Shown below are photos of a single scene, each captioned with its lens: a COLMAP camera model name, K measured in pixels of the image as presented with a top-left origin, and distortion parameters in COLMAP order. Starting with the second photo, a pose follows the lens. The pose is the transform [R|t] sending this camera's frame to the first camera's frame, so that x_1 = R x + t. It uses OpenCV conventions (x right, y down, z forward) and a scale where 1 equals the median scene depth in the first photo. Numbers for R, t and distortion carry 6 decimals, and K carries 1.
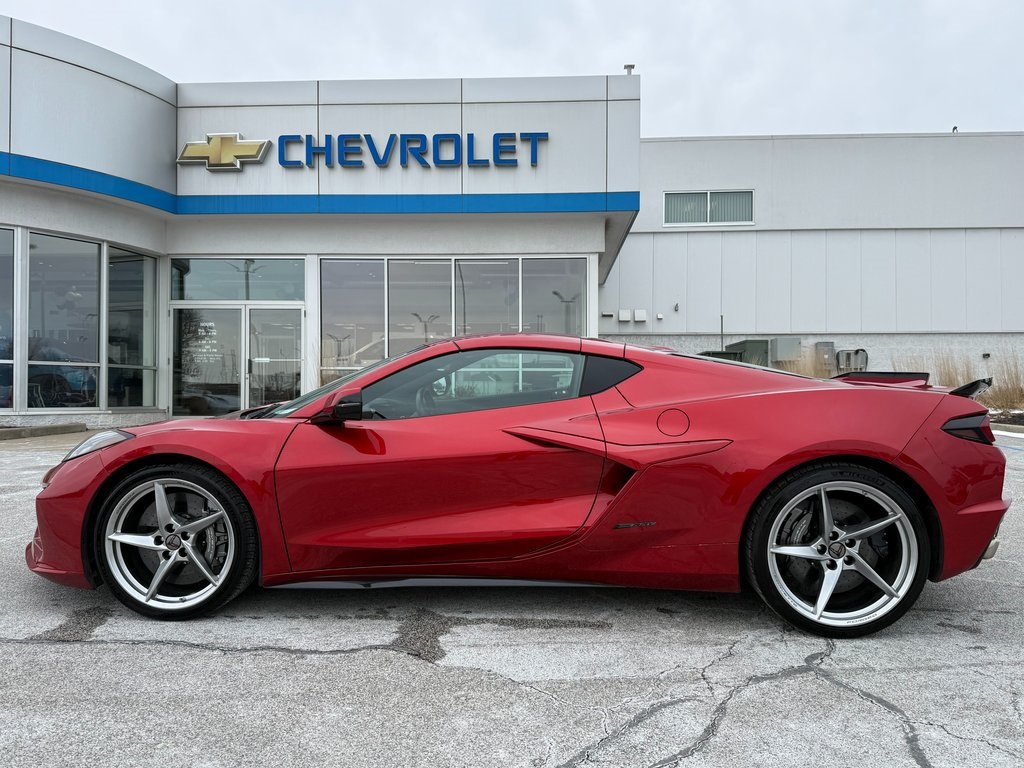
lens RADIAL K [[810.9, 0, 512.0], [0, 810.9, 384.0], [0, 0, 1]] dist [0.034950, -0.005002]
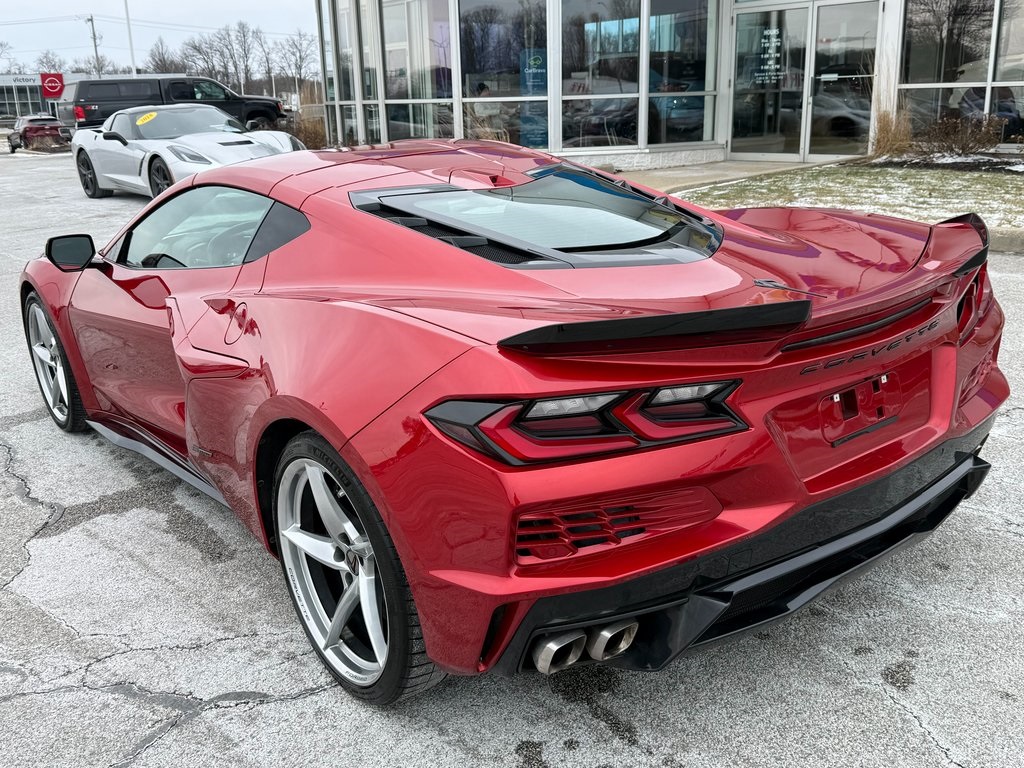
lens RADIAL K [[1002.3, 0, 512.0], [0, 1002.3, 384.0], [0, 0, 1]] dist [0.041178, -0.003907]
pose [[0.644127, 0.188892, -0.741229, 1.050989], [0.042322, 0.958745, 0.281101, -0.140575], [0.763747, -0.212435, 0.609559, 0.683325]]
